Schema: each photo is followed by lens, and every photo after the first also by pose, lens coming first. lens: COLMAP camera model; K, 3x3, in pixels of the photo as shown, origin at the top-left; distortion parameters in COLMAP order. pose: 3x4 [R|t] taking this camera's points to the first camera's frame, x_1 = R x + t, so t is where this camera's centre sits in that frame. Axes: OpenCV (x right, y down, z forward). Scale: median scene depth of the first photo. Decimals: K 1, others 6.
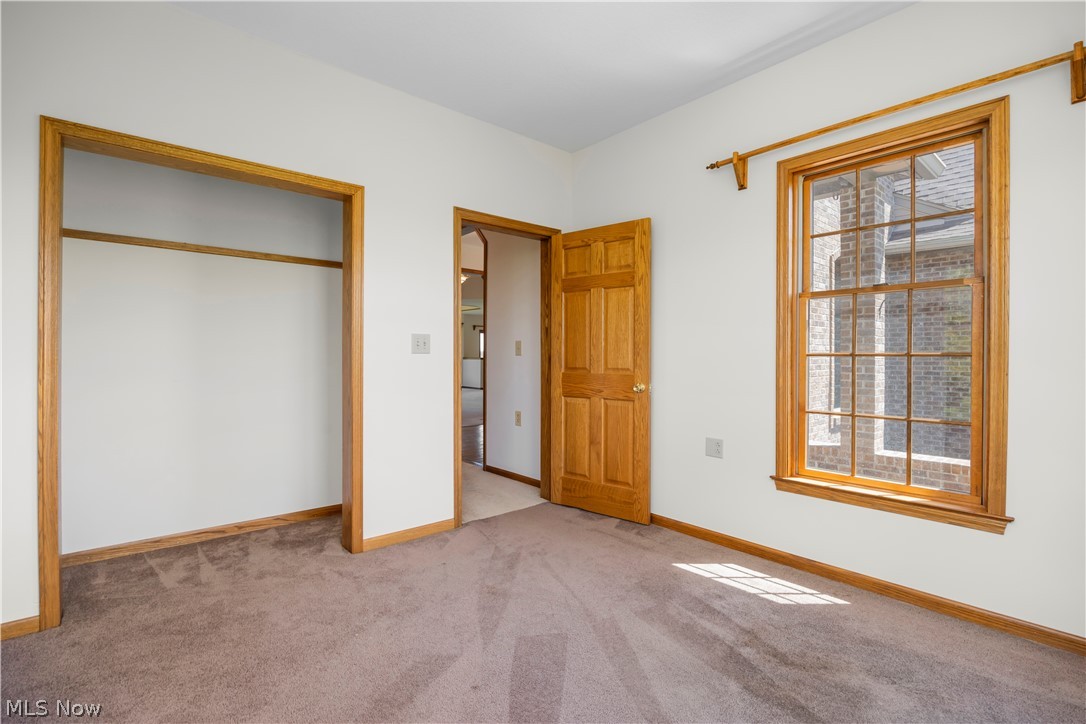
lens RADIAL K [[512.3, 0, 543.2], [0, 512.3, 357.6], [0, 0, 1]] dist [-0.001531, -0.000228]
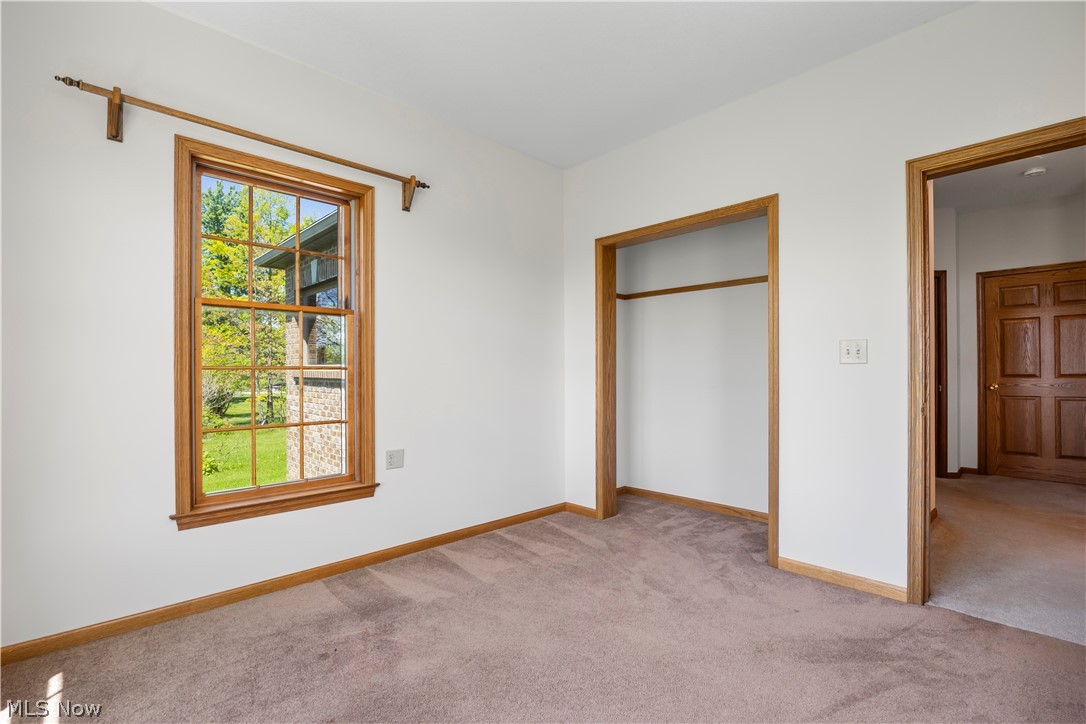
lens RADIAL K [[504.9, 0, 543.2], [0, 504.9, 369.2], [0, 0, 1]] dist [-0.000222, 0.000106]
pose [[0.048775, -0.007537, -0.998781, 0.650086], [0.001469, 0.999971, -0.007474, 0.007814], [0.998809, -0.001102, 0.048785, 0.562853]]
